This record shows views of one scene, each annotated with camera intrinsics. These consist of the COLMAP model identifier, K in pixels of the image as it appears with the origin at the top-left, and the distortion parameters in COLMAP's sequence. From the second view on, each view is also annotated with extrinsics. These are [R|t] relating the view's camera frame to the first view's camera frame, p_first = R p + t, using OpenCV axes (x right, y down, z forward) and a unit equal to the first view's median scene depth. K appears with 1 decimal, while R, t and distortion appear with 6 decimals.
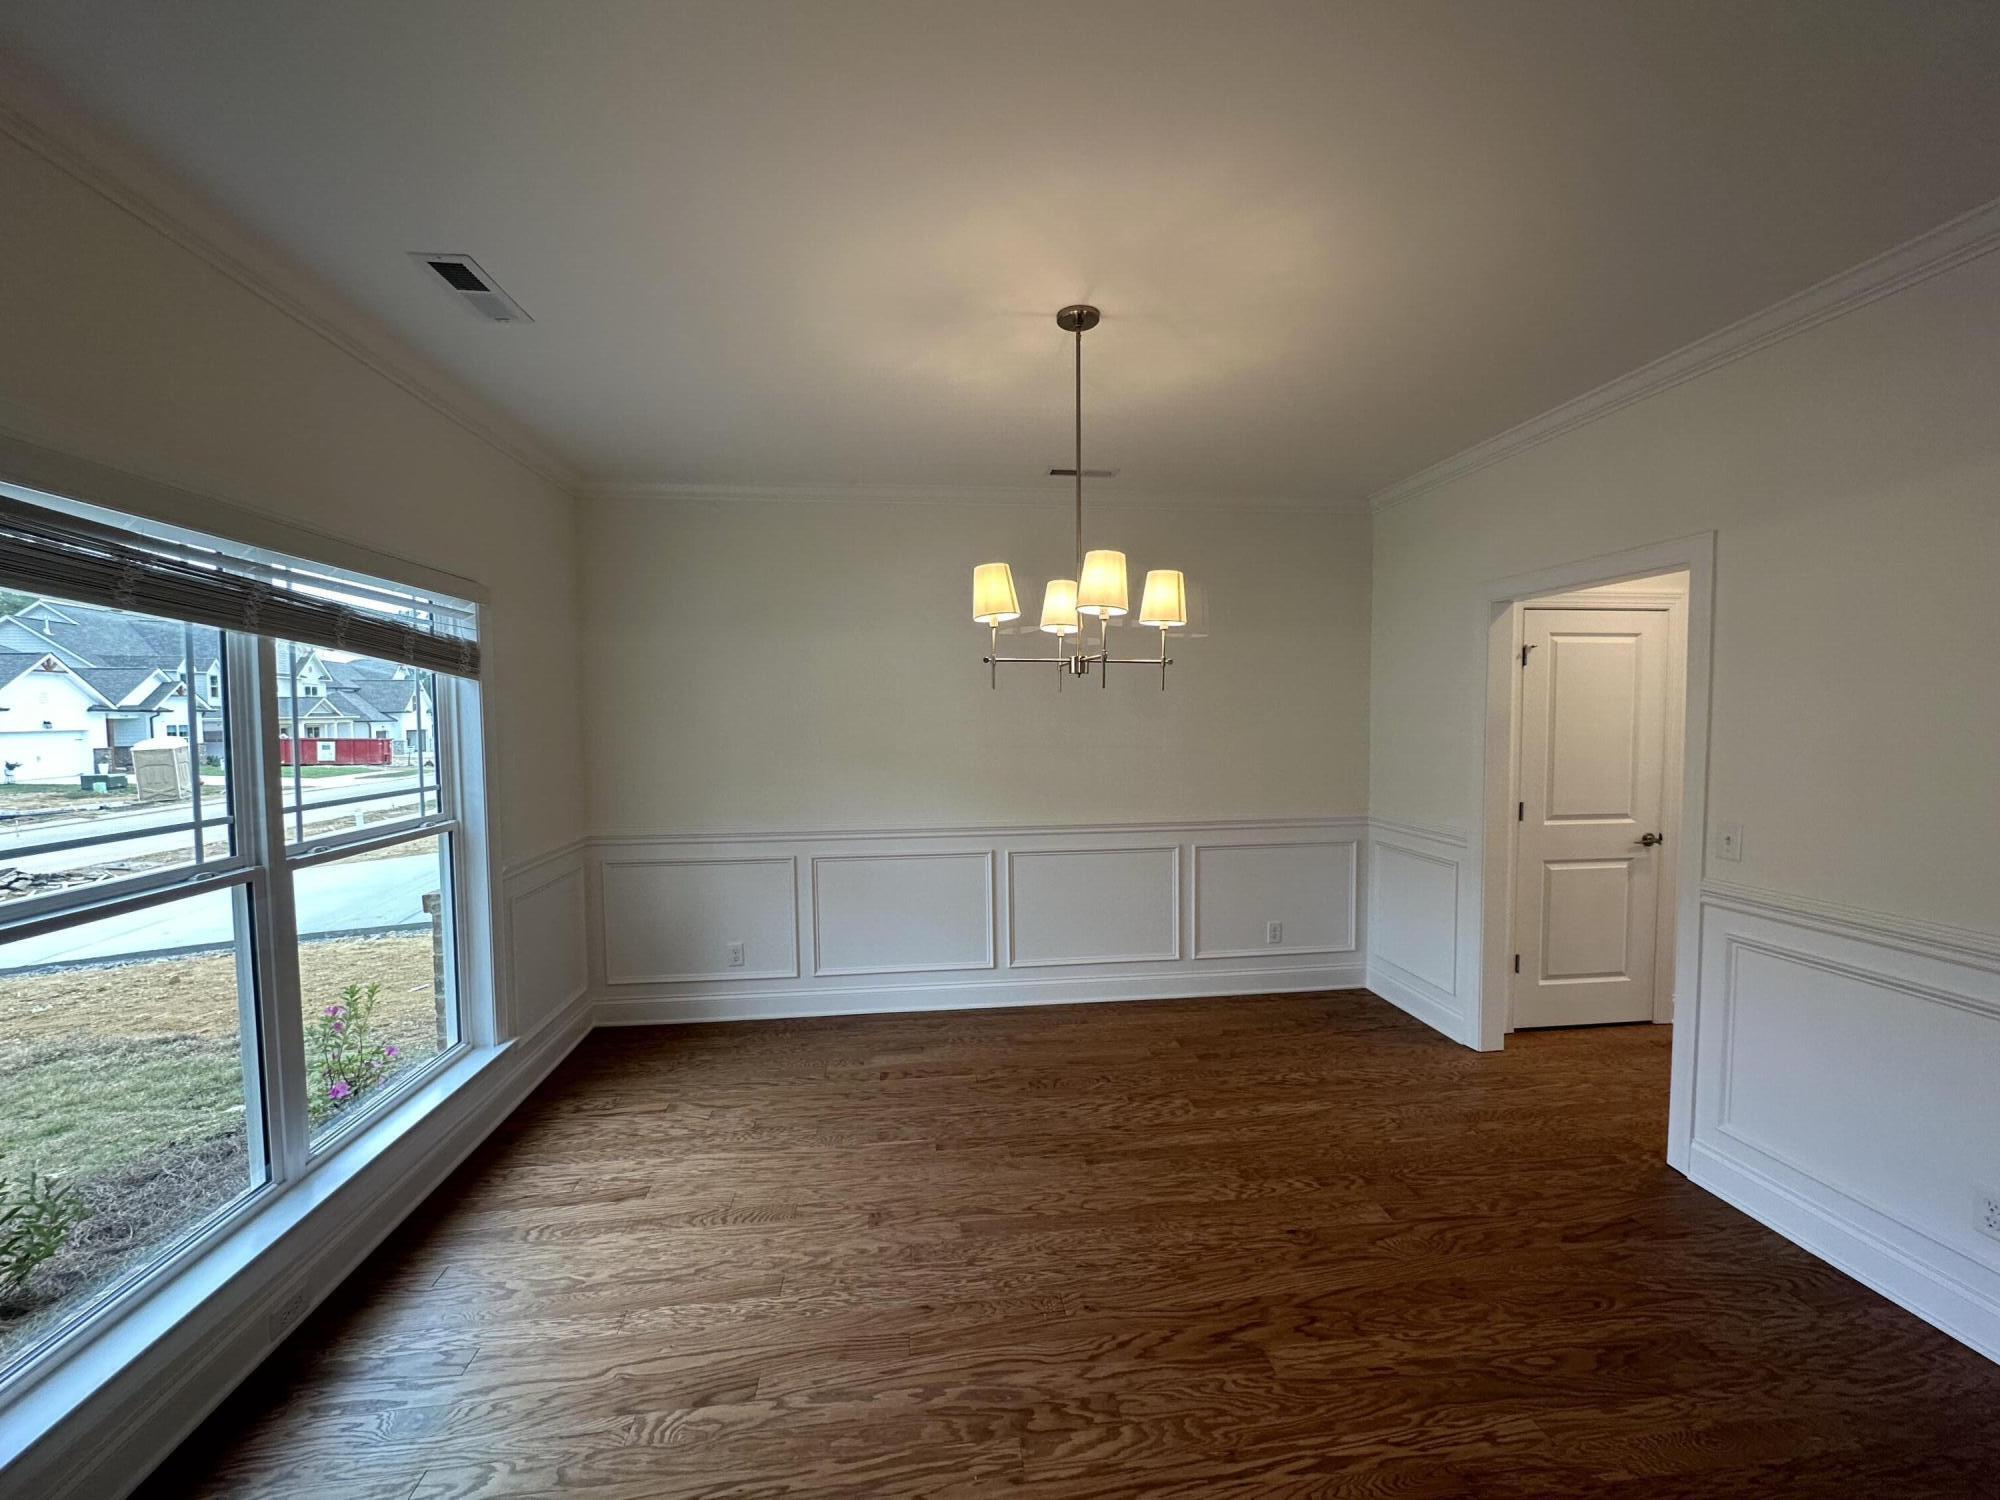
lens RADIAL K [[800.4, 0, 1004.4], [0, 800.4, 751.2], [0, 0, 1]] dist [-0.000952, 0.000171]
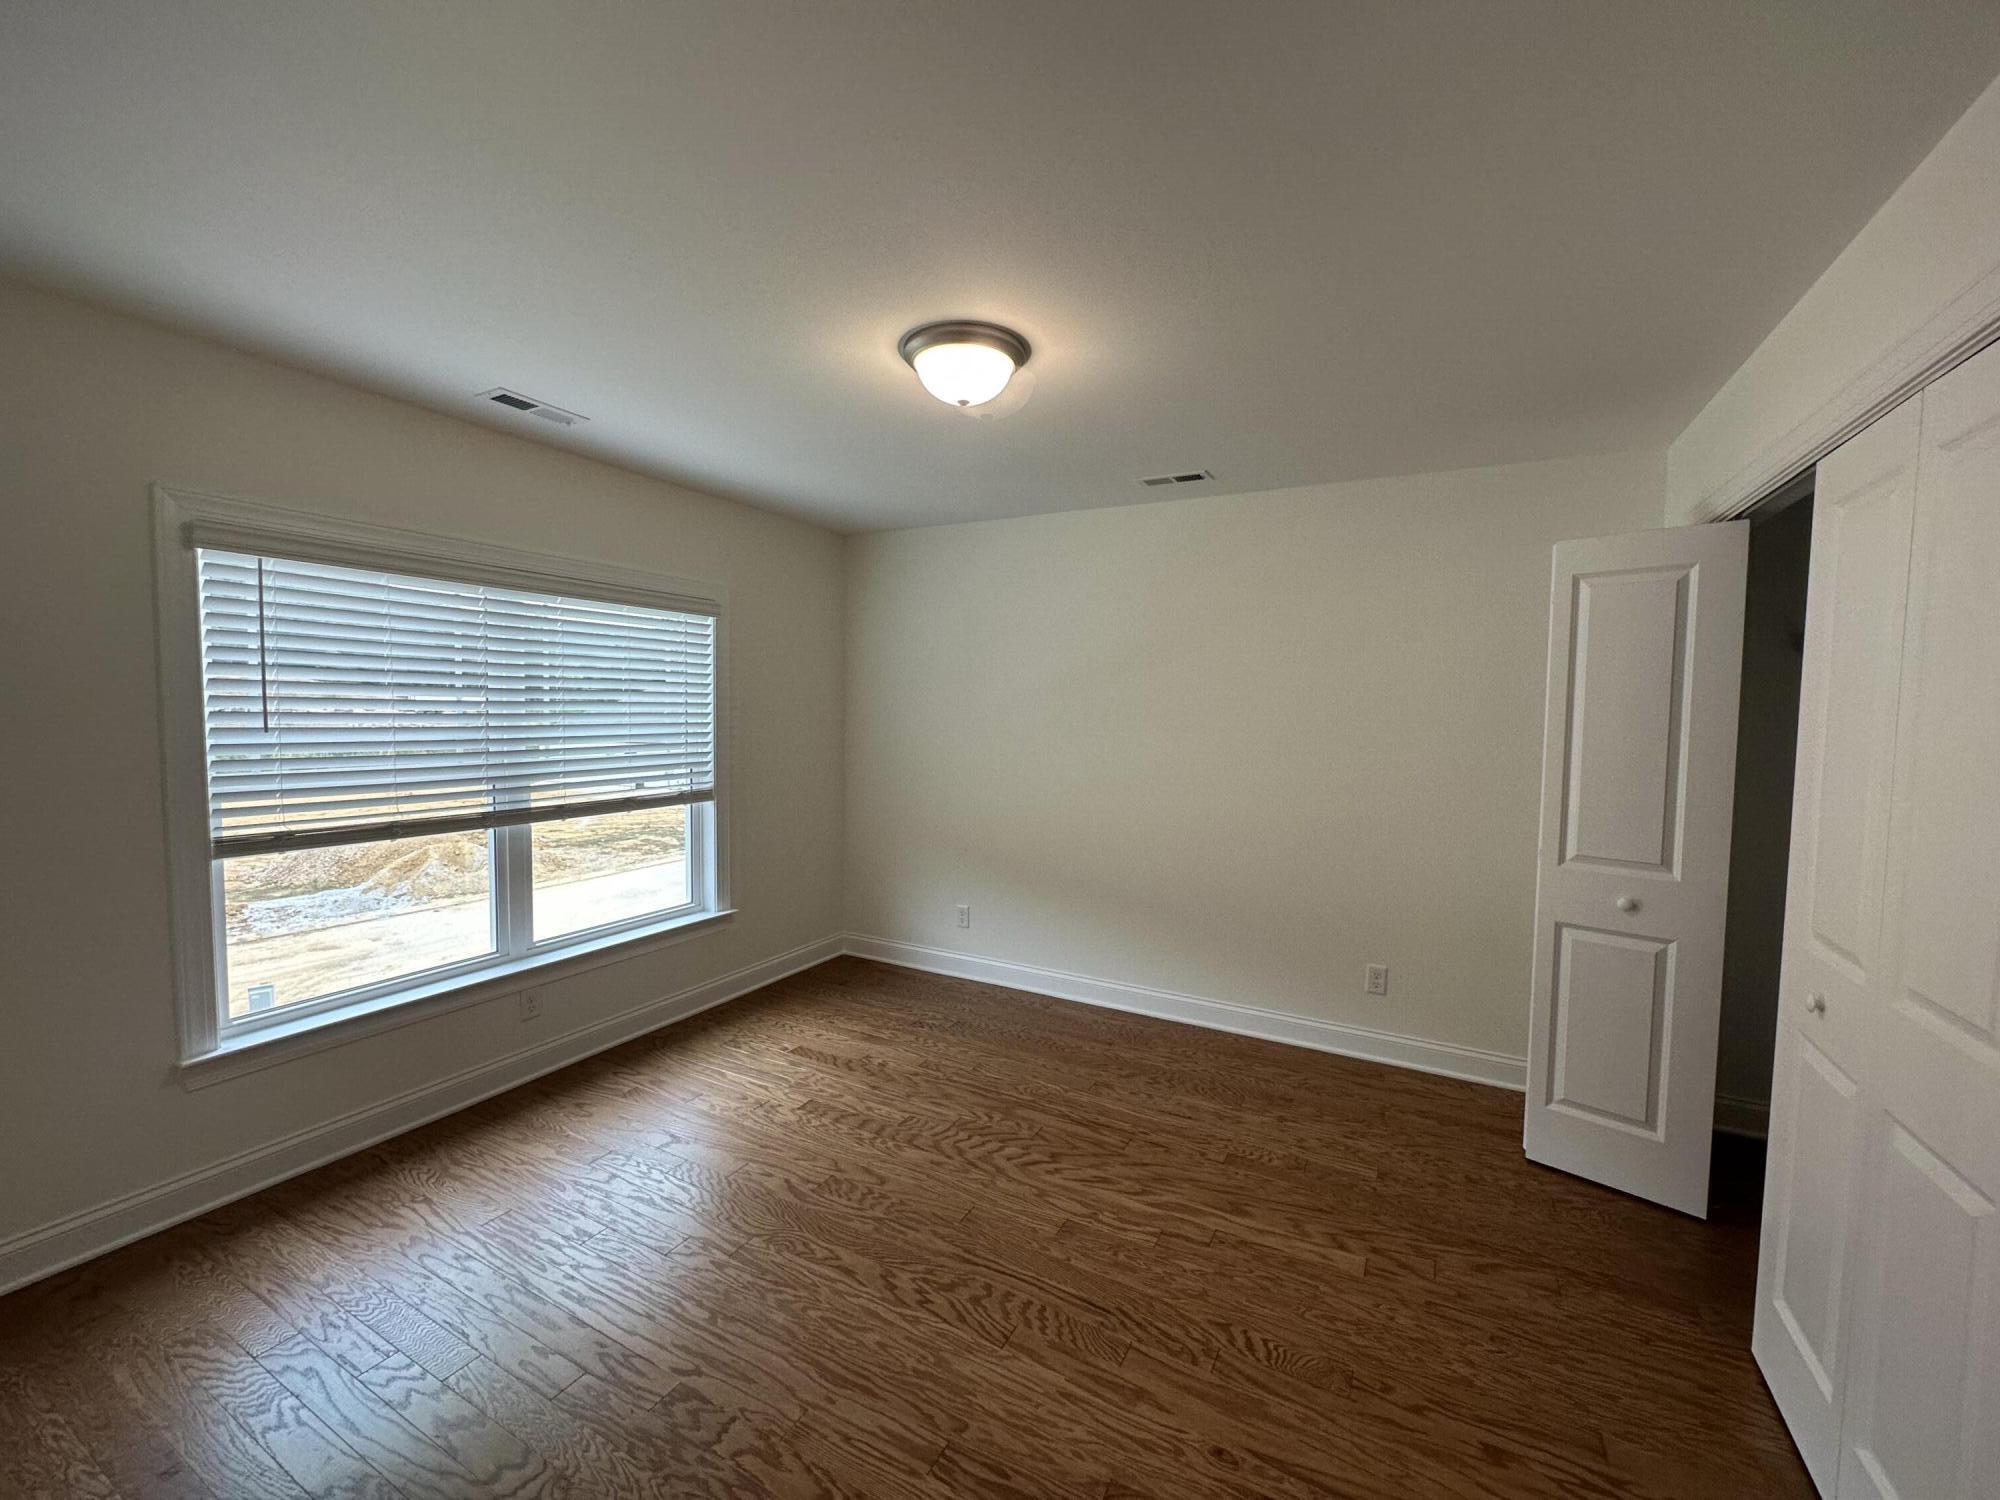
lens RADIAL K [[800.4, 0, 1010.7], [0, 800.4, 746.5], [0, 0, 1]] dist [-0.000952, 0.000171]
pose [[0.816613, 0.042314, -0.575633, 0.375893], [-0.037834, 0.999088, 0.019769, -0.008909], [0.575945, 0.005635, 0.817469, 0.132488]]
